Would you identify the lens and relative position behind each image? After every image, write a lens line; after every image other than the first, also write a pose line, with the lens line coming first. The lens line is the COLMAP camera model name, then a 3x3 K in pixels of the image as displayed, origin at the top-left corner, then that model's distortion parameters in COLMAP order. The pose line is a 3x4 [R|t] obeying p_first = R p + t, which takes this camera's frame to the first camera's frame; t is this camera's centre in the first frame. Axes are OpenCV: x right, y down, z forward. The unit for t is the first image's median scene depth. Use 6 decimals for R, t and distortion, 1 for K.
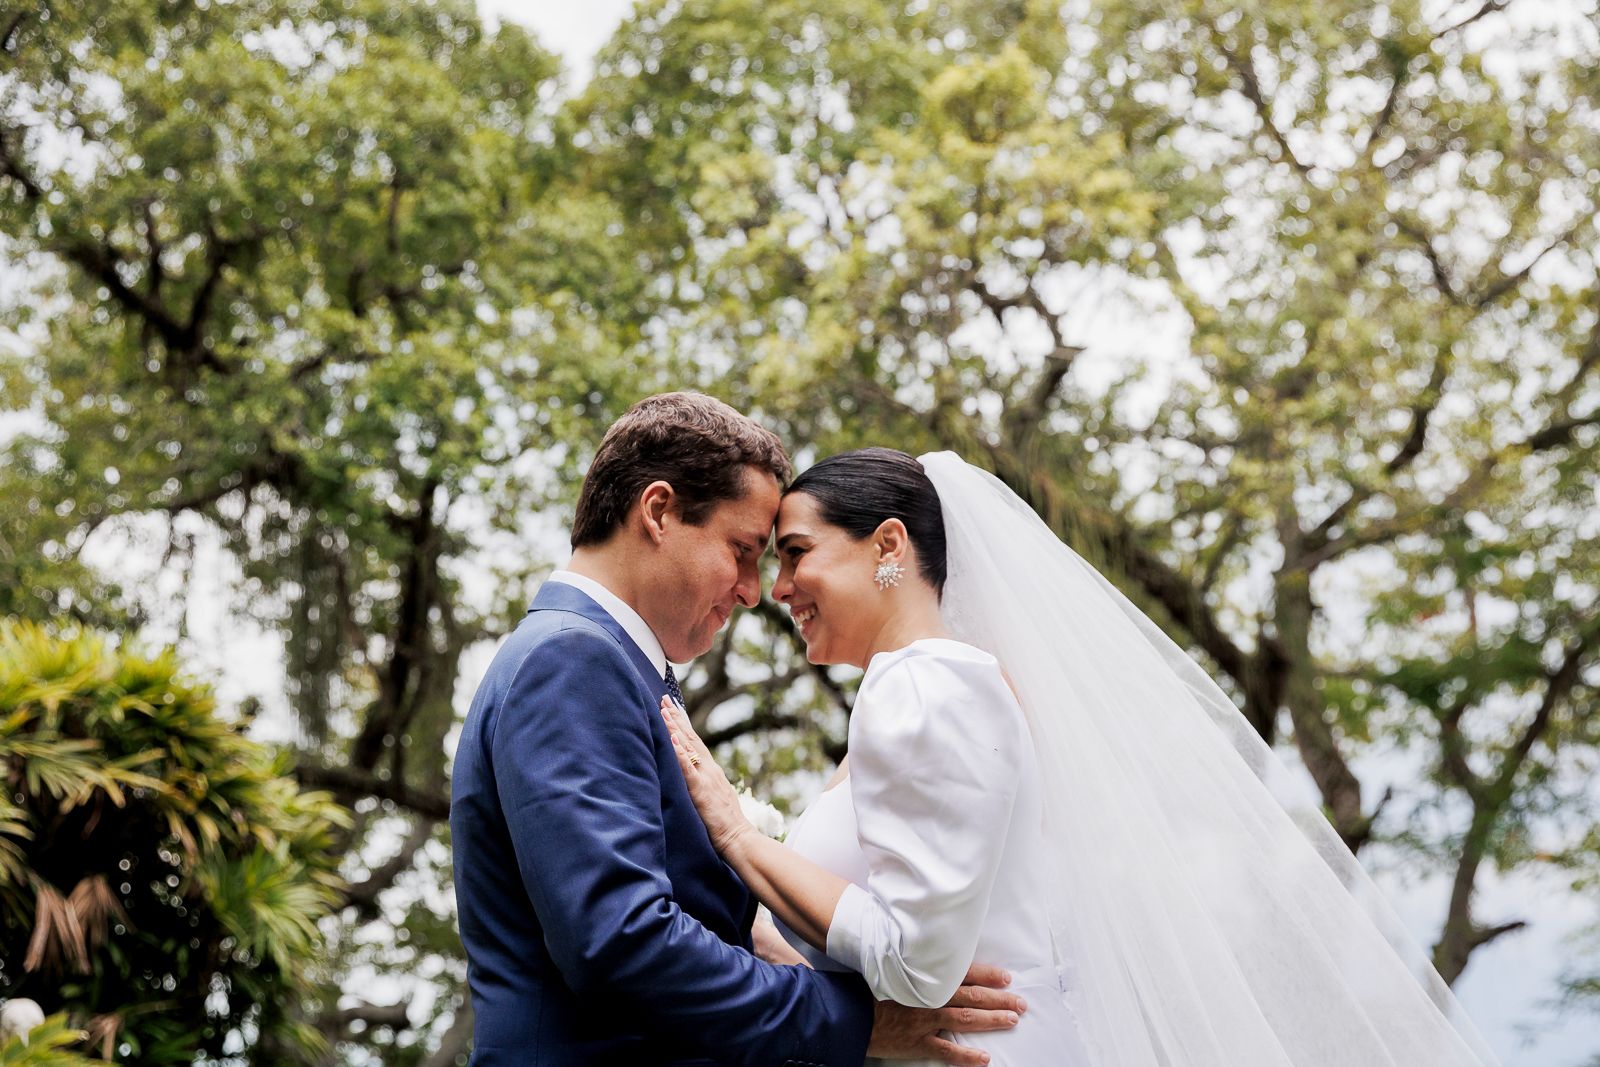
lens RADIAL K [[2018.5, 0, 797.7], [0, 2018.5, 537.2], [0, 0, 1]] dist [-0.005211, 0.000000]
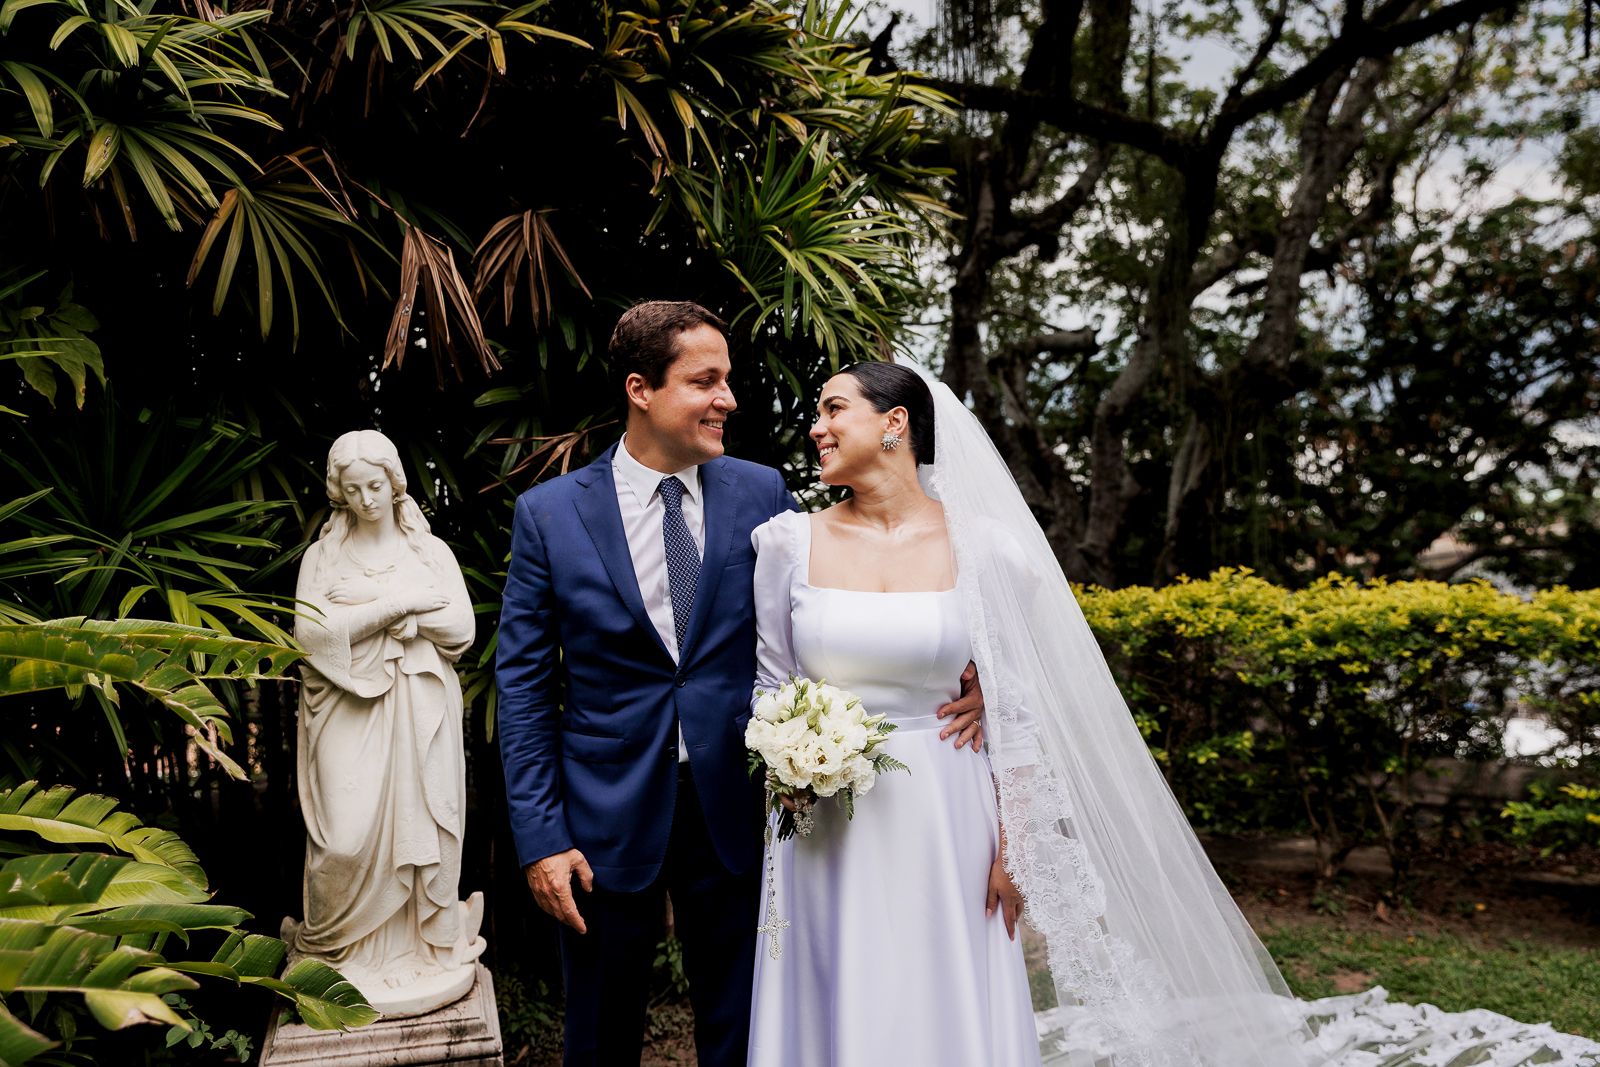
lens RADIAL K [[1617.9, 0, 798.6], [0, 1617.9, 532.9], [0, 0, 1]] dist [0.041242, 0.000000]
pose [[0.932447, 0.030662, -0.360003, -0.028376], [0.098103, 0.937475, 0.333942, 0.031476], [0.347733, -0.346701, 0.871137, 0.171165]]
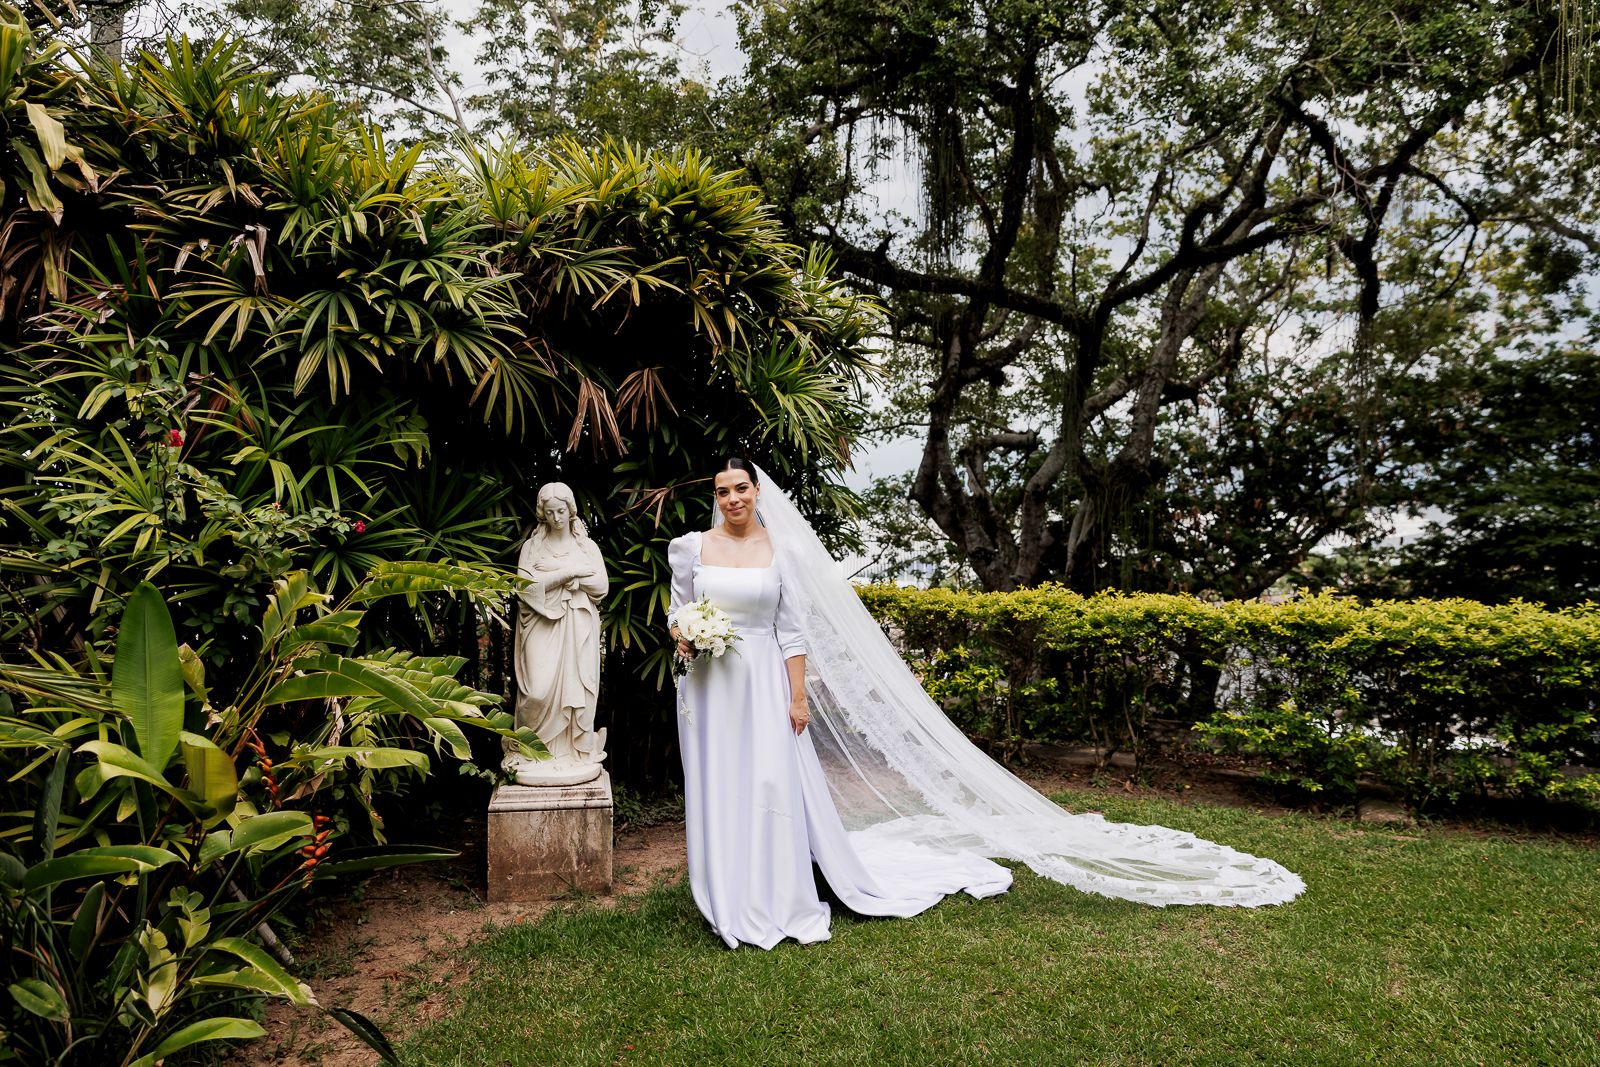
lens RADIAL K [[1150.0, 0, 788.9], [0, 1150.0, 534.2], [0, 0, 1]] dist [-0.006444, -0.001949]
pose [[0.913008, 0.057752, -0.403832, -0.002051], [0.074901, 0.949367, 0.305111, 0.019442], [0.401006, -0.308816, 0.862454, 0.132784]]
